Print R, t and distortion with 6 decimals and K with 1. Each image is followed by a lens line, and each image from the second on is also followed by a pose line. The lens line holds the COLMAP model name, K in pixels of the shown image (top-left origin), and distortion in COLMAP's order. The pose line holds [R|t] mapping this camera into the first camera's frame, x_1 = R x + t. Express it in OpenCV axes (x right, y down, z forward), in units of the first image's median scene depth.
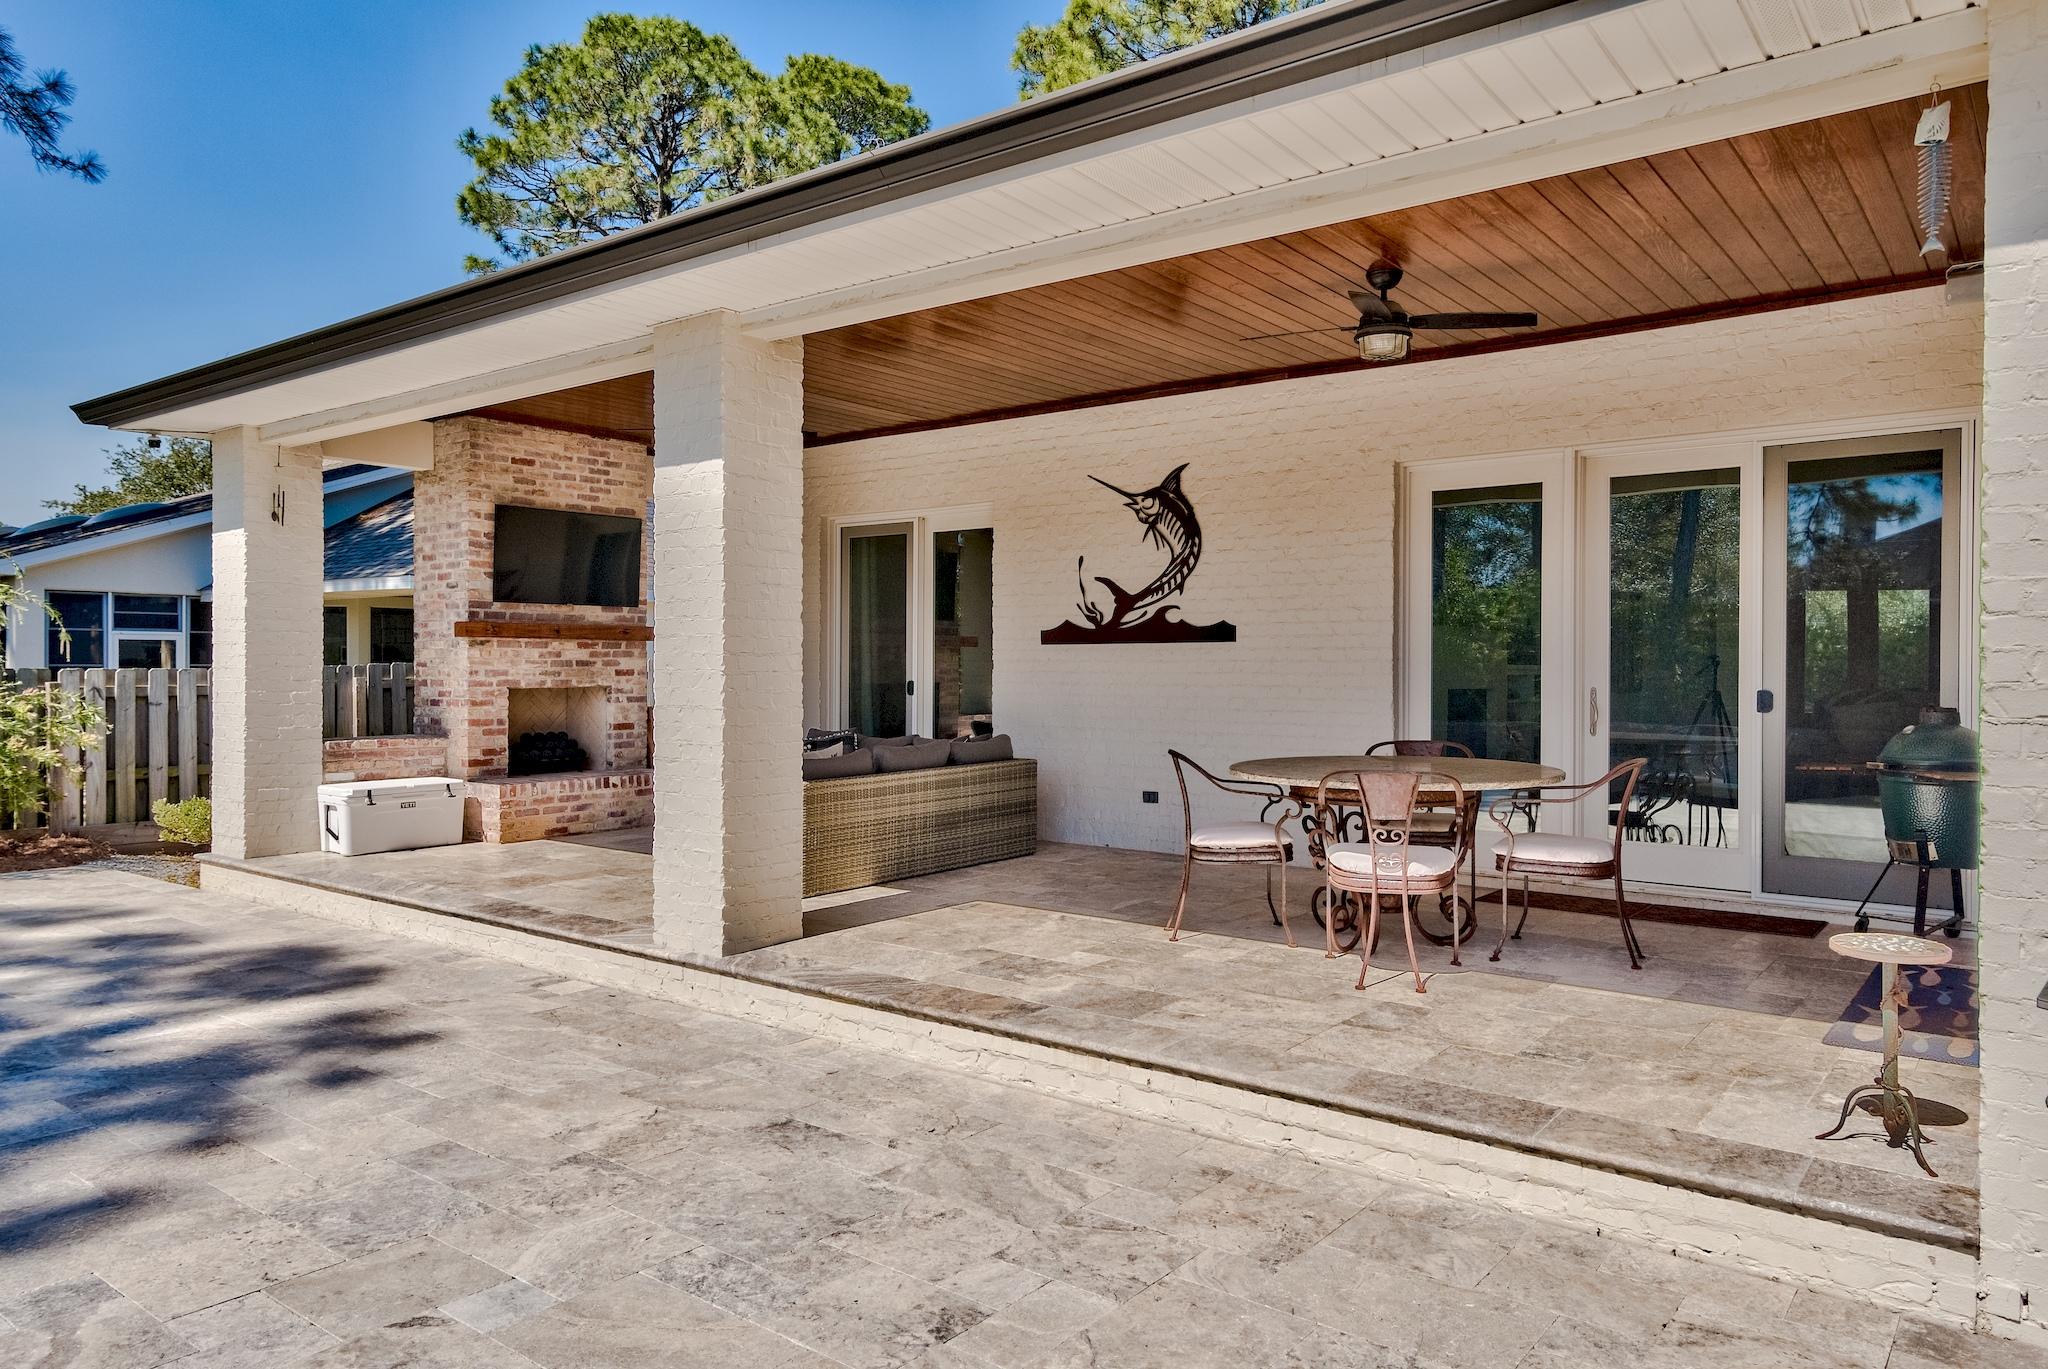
lens RADIAL K [[1348.6, 0, 1033.6], [0, 1348.6, 676.5], [0, 0, 1]] dist [0.019190, 0.000598]
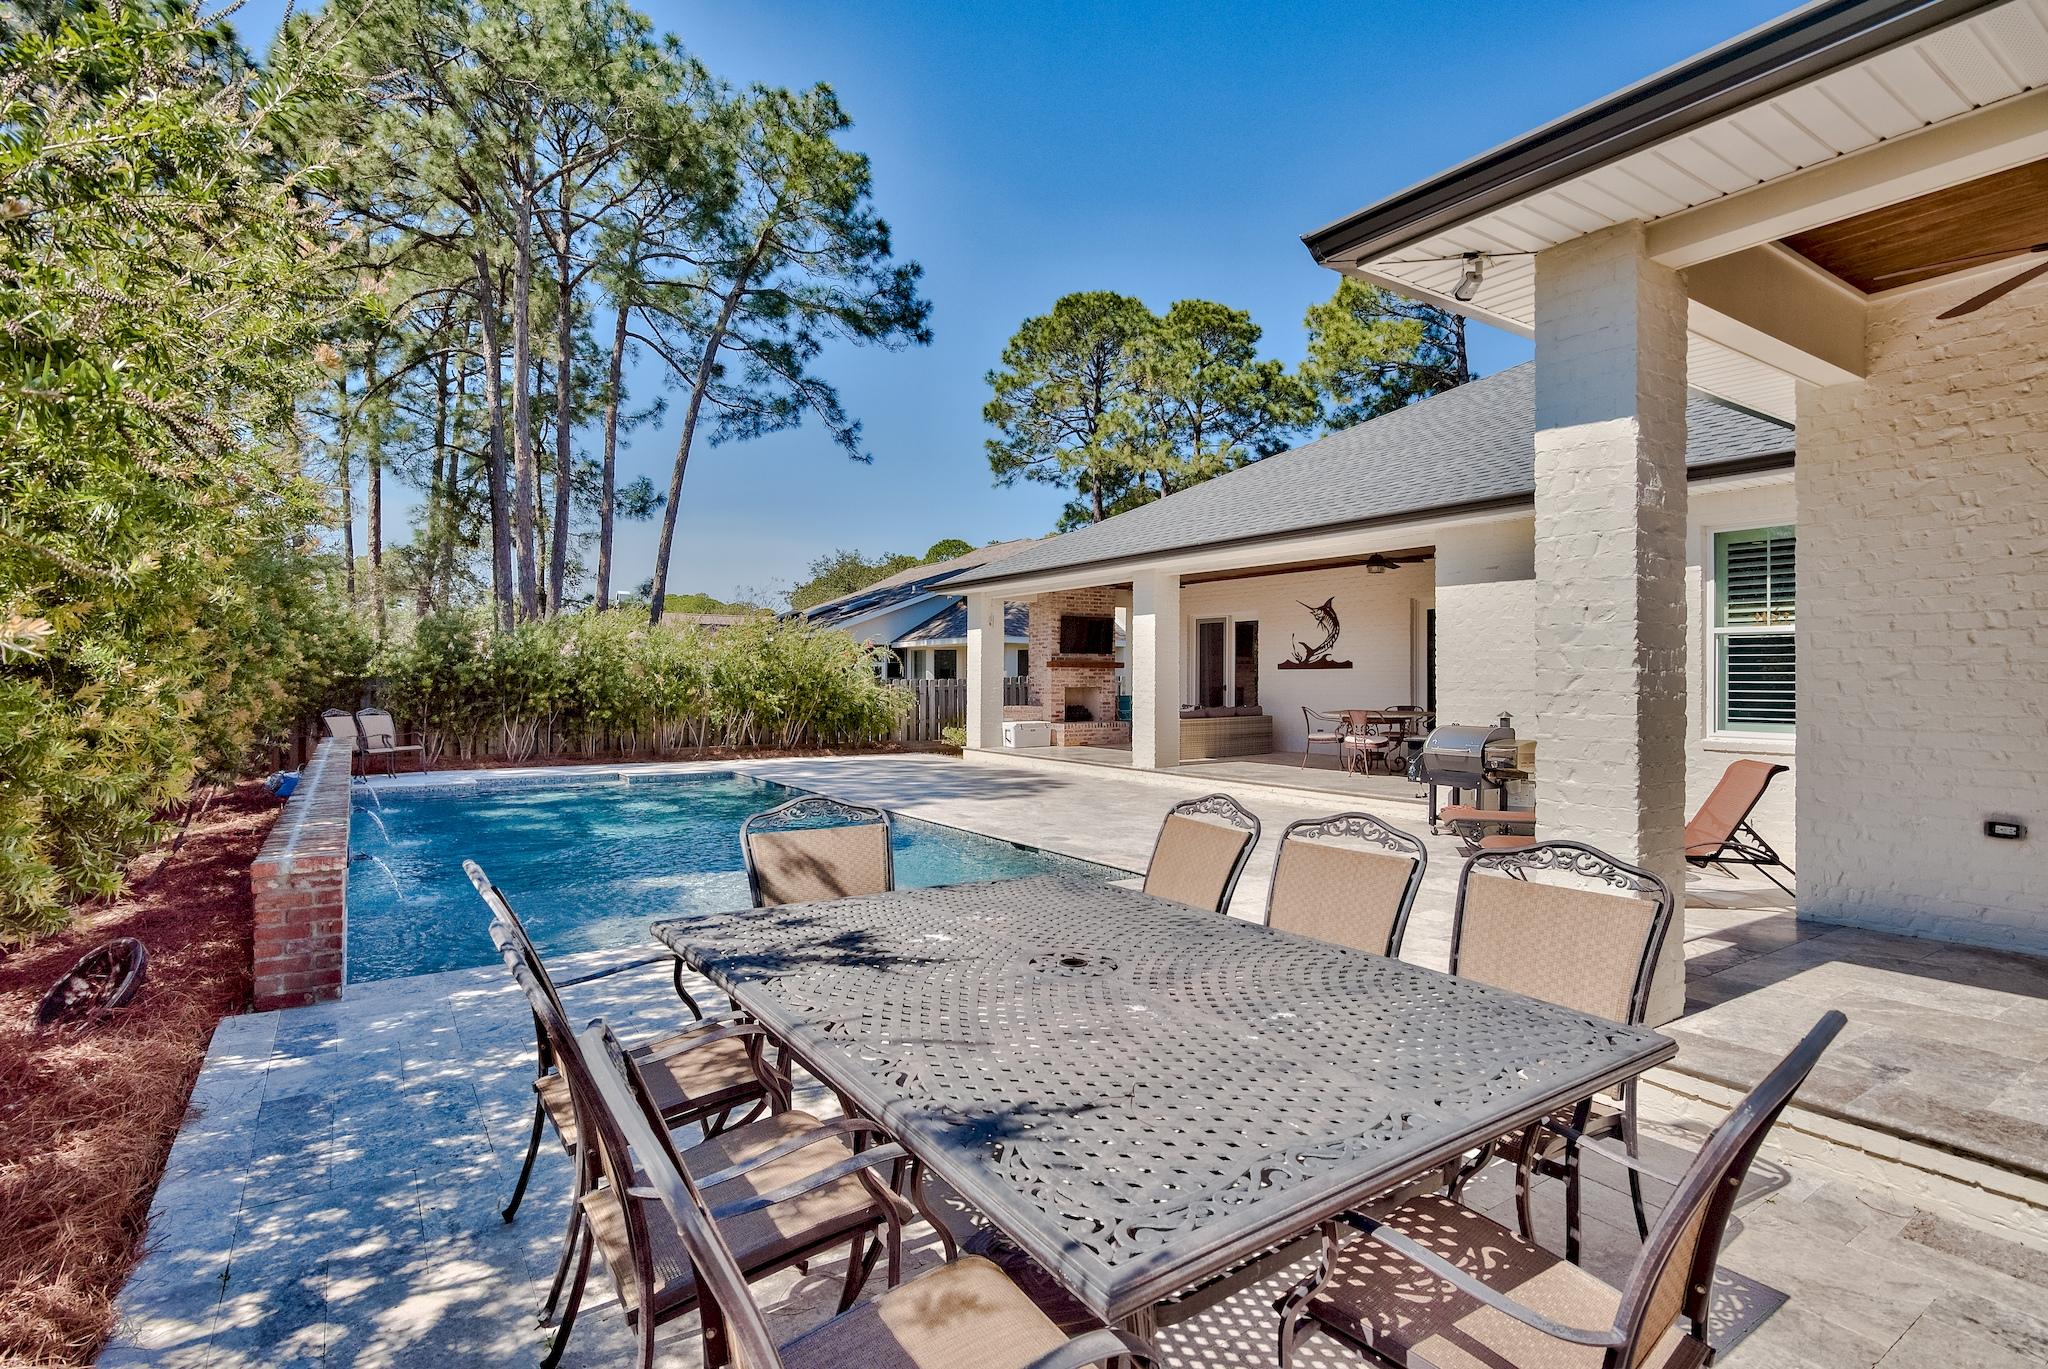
lens RADIAL K [[992.4, 0, 1040.8], [0, 992.4, 664.0], [0, 0, 1]] dist [-0.000987, 0.000270]
pose [[0.952322, -0.003813, -0.305071, 0.137426], [-0.003363, 0.999730, -0.022995, 0.008289], [0.305077, 0.022924, 0.952052, -0.787742]]
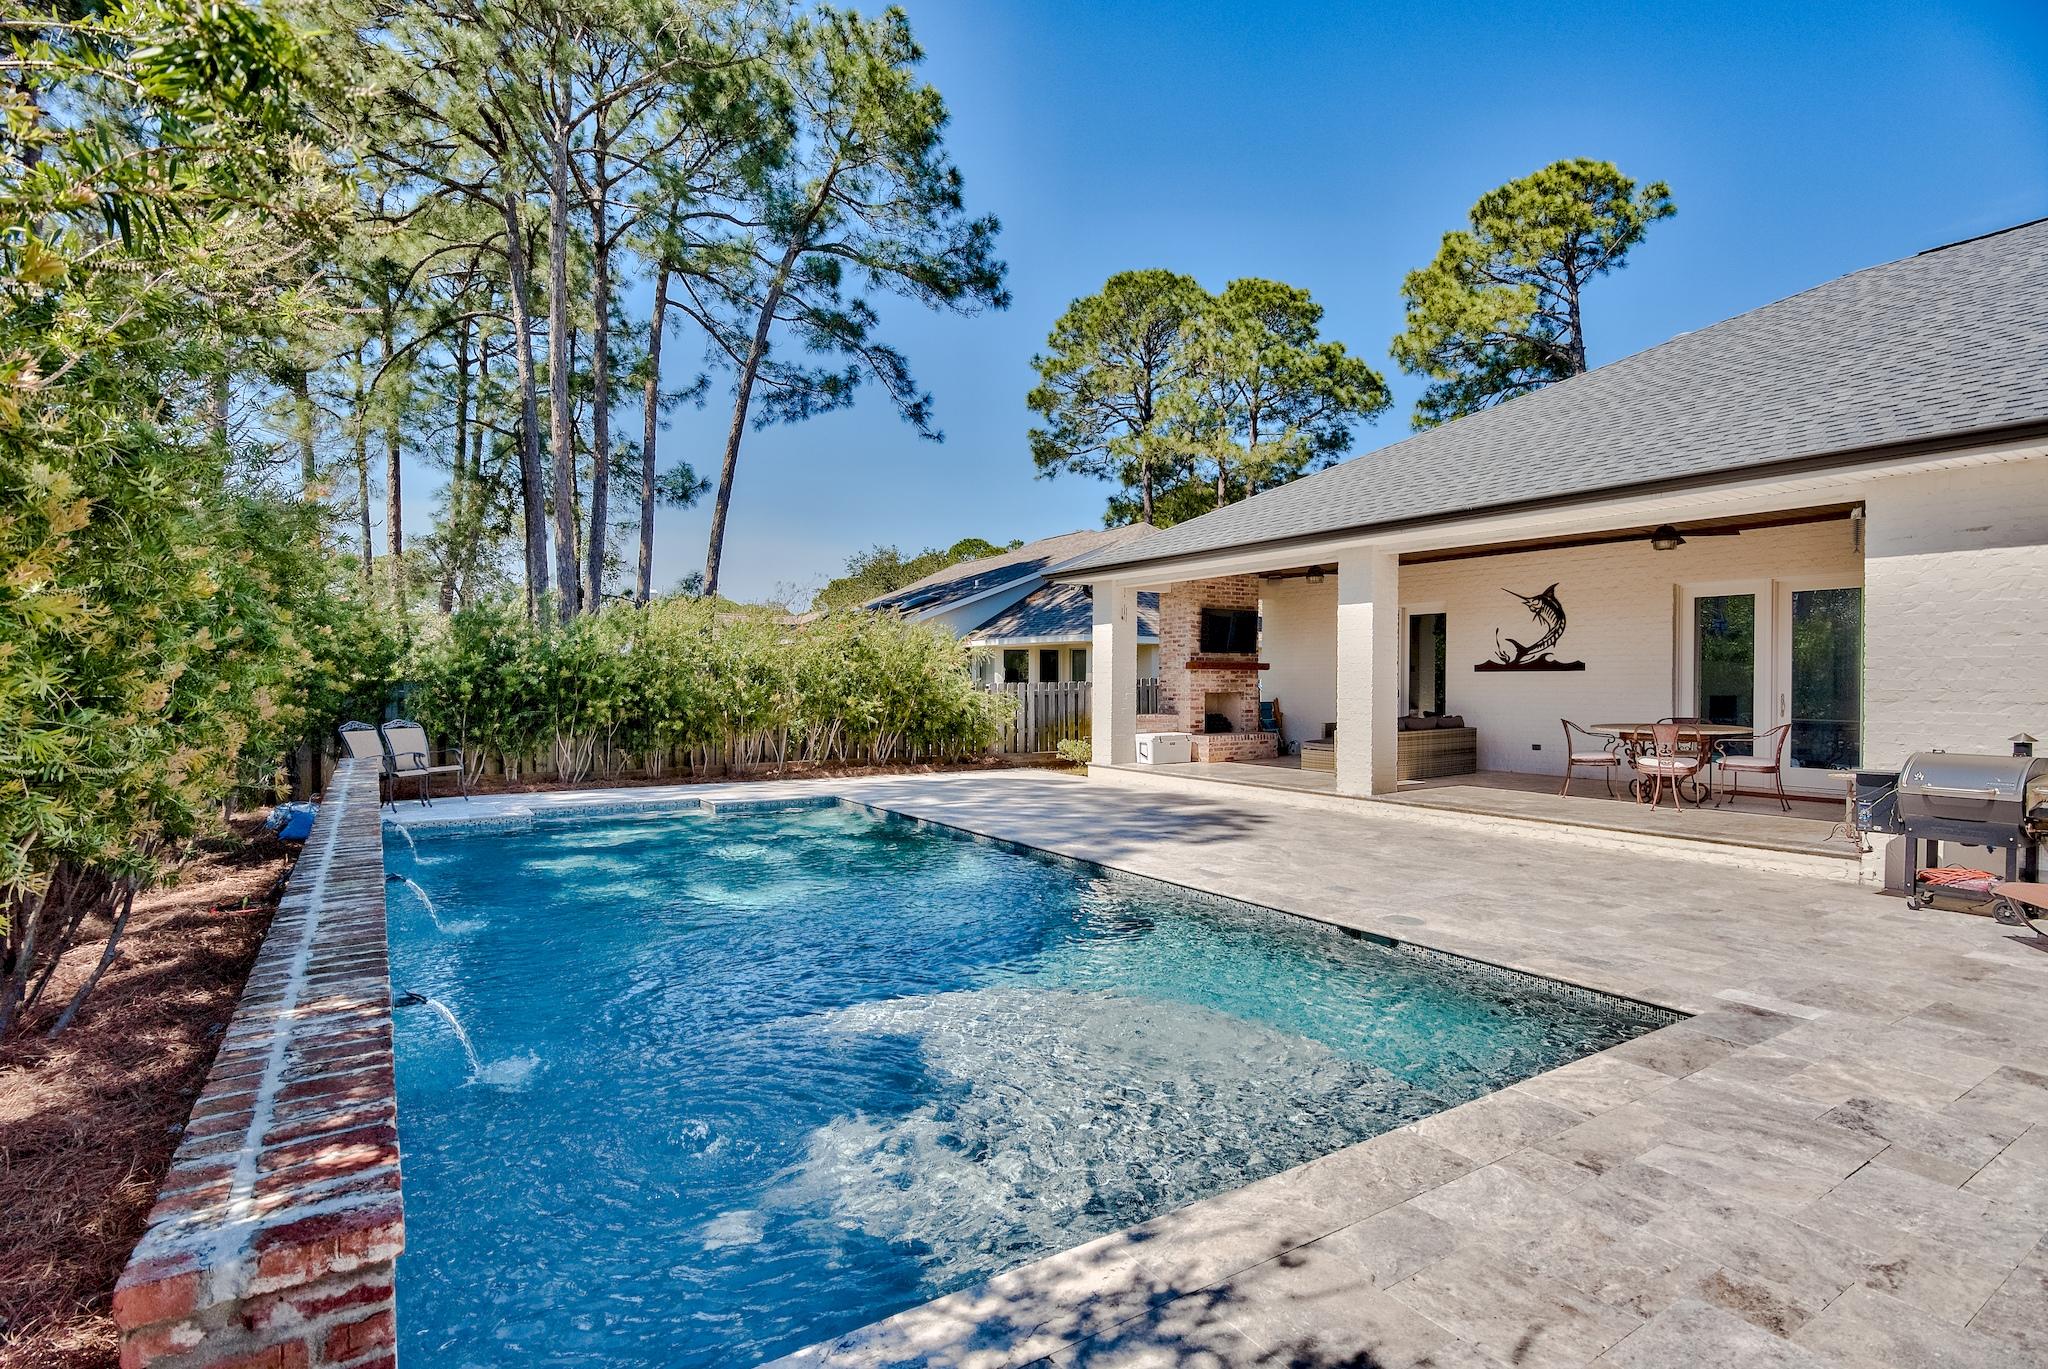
lens RADIAL K [[992.4, 0, 1039.8], [0, 992.4, 681.3], [0, 0, 1]] dist [-0.000987, 0.000270]
pose [[0.948402, 0.000933, -0.317068, -0.134208], [-0.003217, 0.999973, -0.006679, 0.002484], [0.317053, 0.007355, 0.948379, -0.586636]]
